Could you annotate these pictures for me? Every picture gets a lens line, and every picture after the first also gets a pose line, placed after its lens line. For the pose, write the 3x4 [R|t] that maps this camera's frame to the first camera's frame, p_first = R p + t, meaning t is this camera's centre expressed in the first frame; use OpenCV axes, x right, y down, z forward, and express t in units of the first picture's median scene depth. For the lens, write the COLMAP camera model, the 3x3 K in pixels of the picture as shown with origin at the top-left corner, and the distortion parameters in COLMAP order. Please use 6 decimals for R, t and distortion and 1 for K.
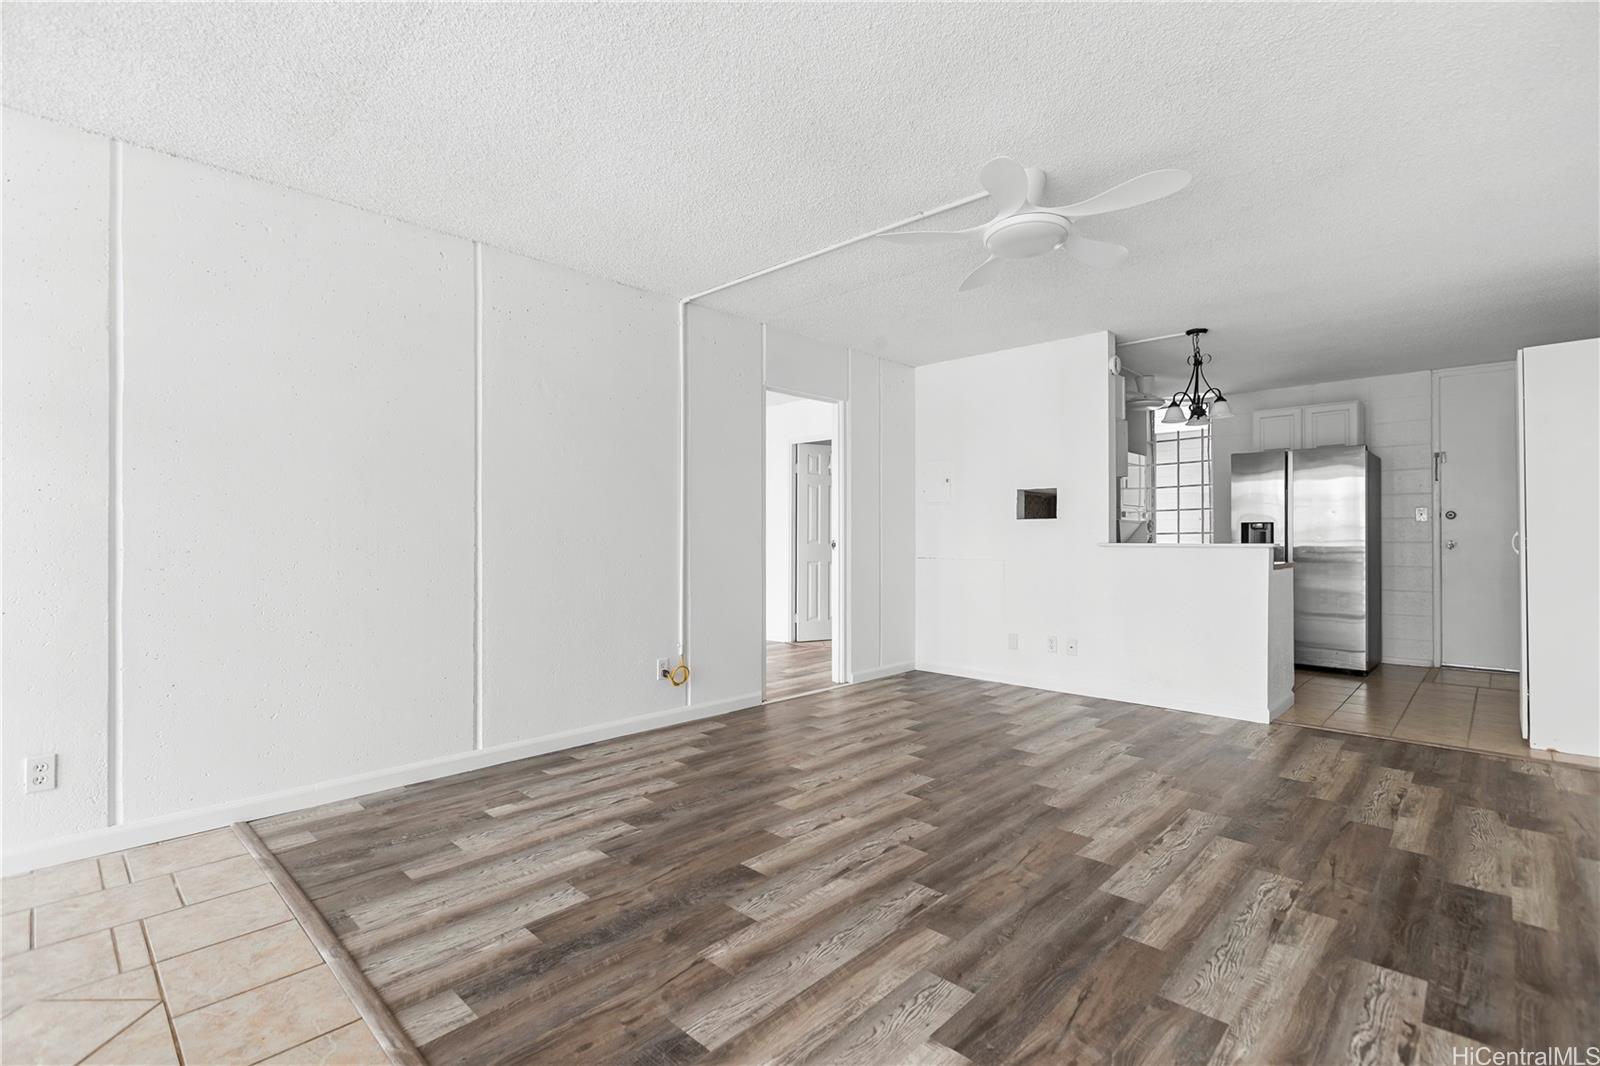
lens RADIAL K [[730.6, 0, 795.4], [0, 730.6, 535.1], [0, 0, 1]] dist [0.002438, -0.000783]
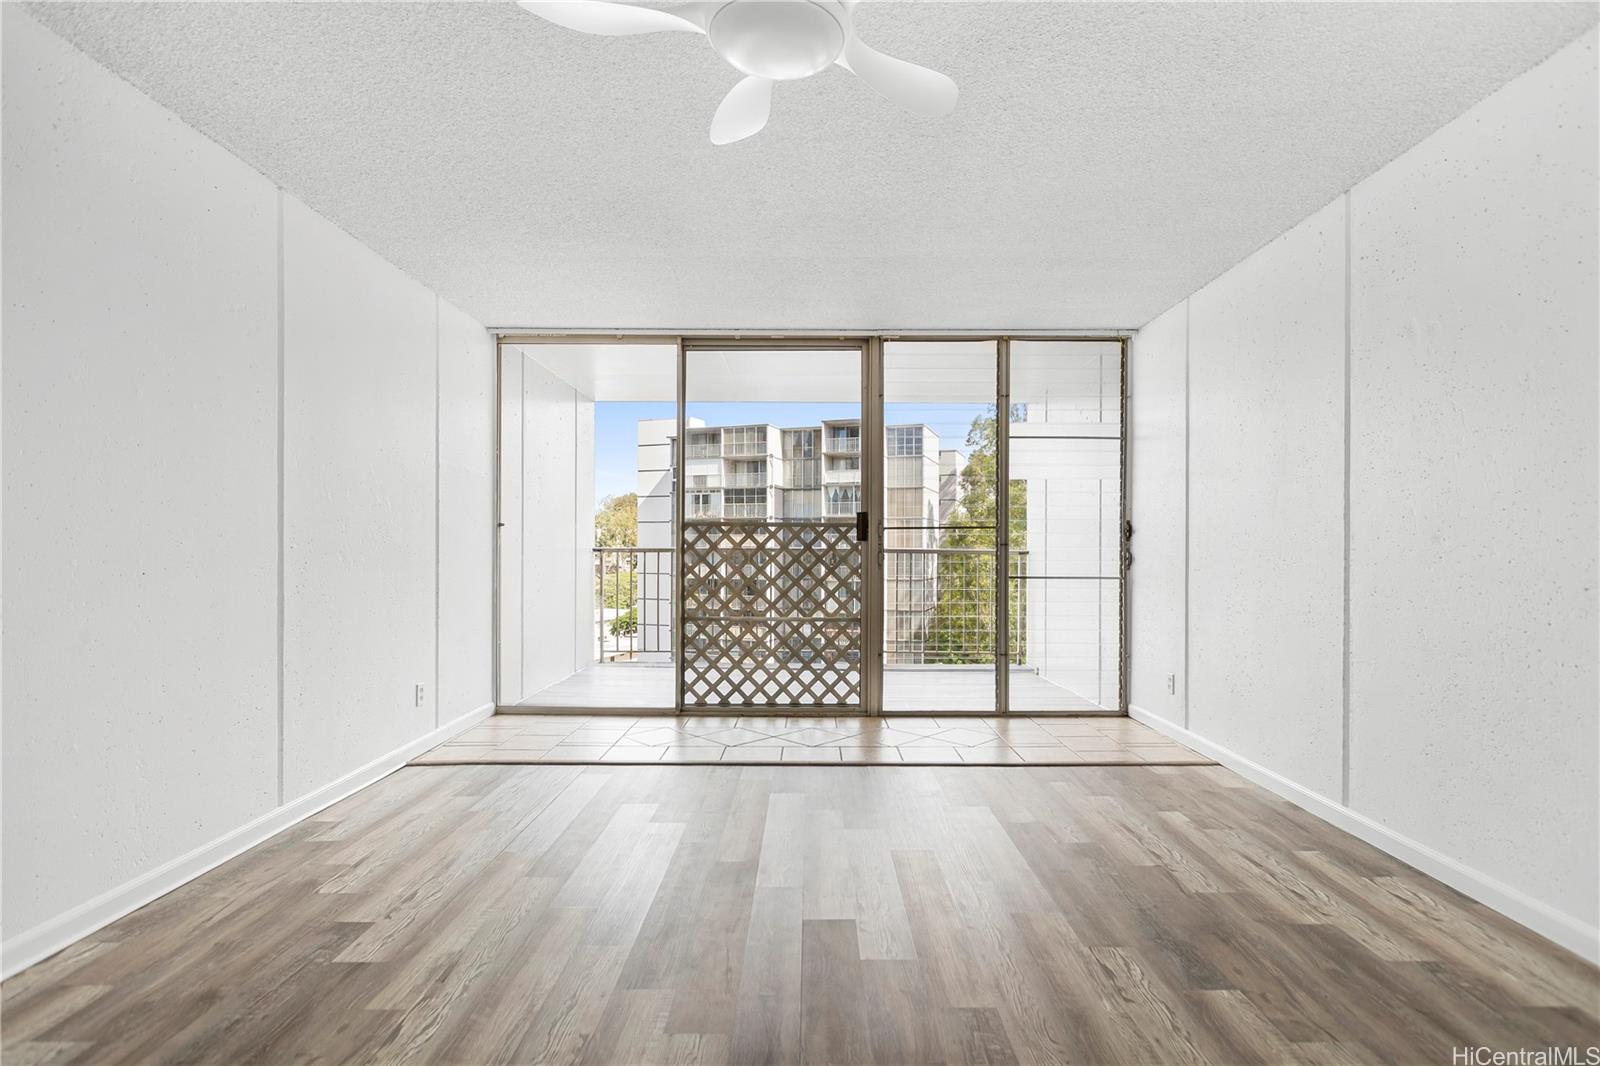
lens RADIAL K [[753.2, 0, 810.5], [0, 753.2, 553.0], [0, 0, 1]] dist [-0.004583, 0.000544]
pose [[-0.717627, 0.003643, -0.696419, 0.692405], [-0.000062, 0.999986, 0.005295, 0.003440], [0.696428, 0.003843, -0.717616, 1.401278]]
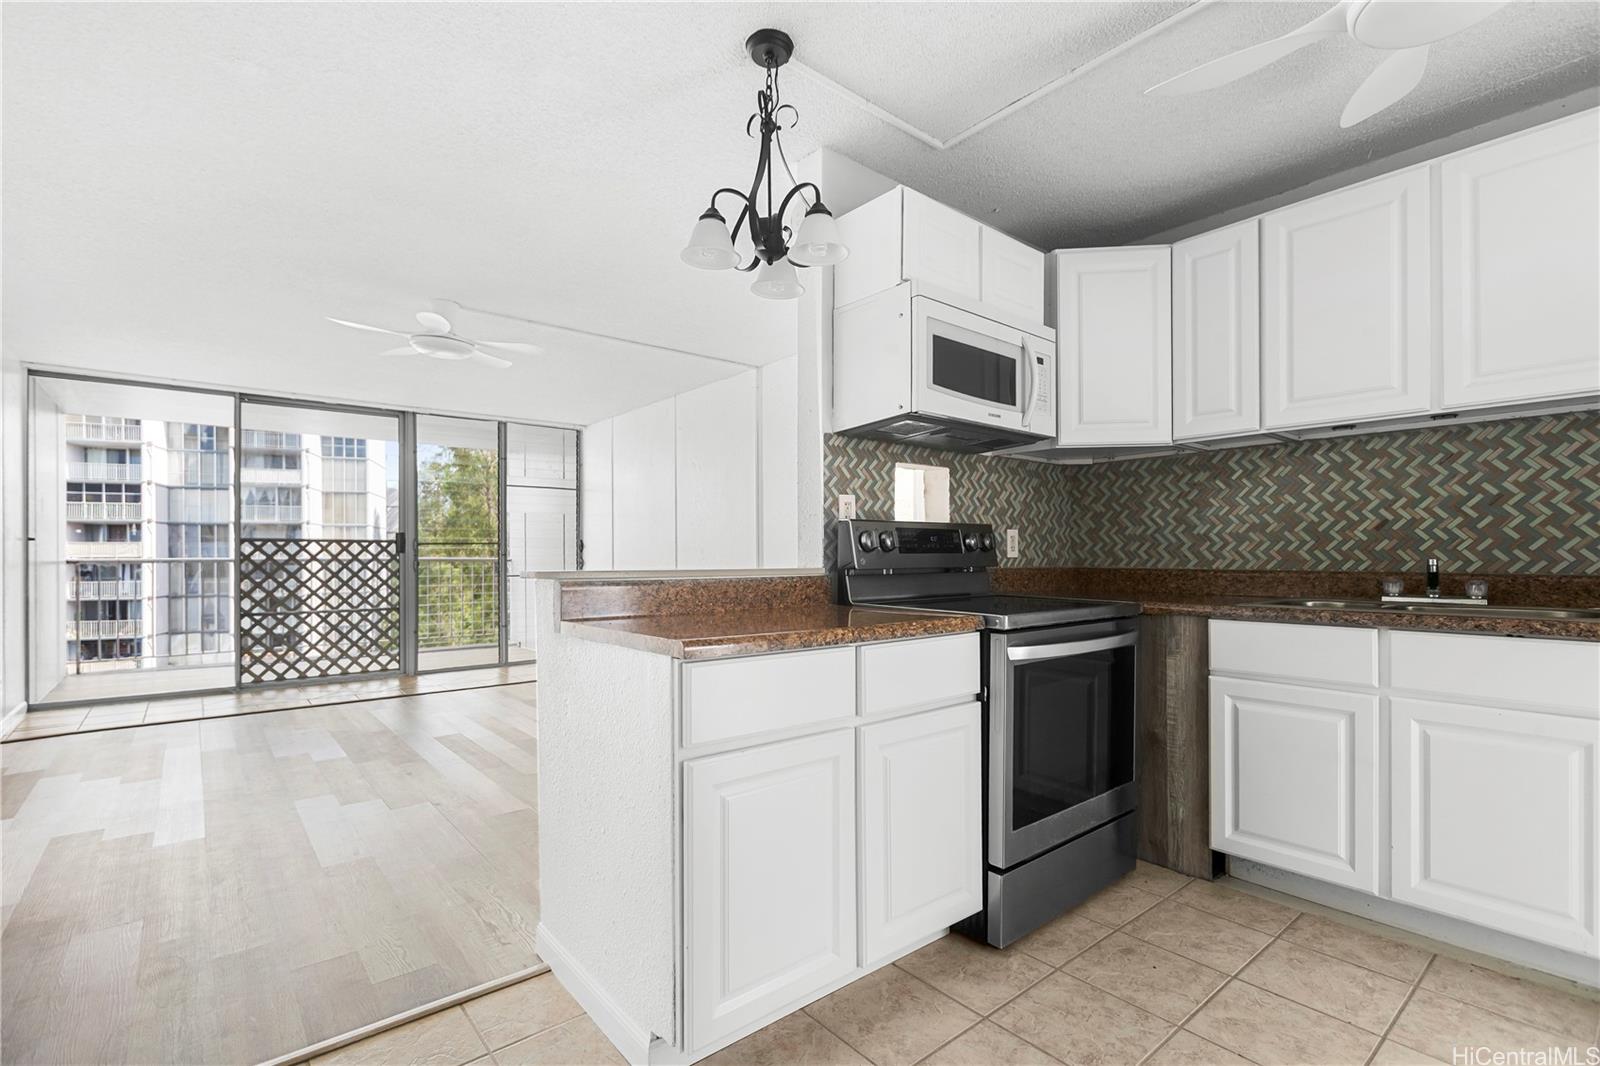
lens RADIAL K [[730.6, 0, 808.0], [0, 730.6, 555.7], [0, 0, 1]] dist [0.002438, -0.000783]
pose [[-0.102869, 0.002046, -0.994693, 1.612819], [0.009695, 0.999952, 0.001055, 0.005260], [0.994648, -0.009536, -0.102883, 1.799413]]
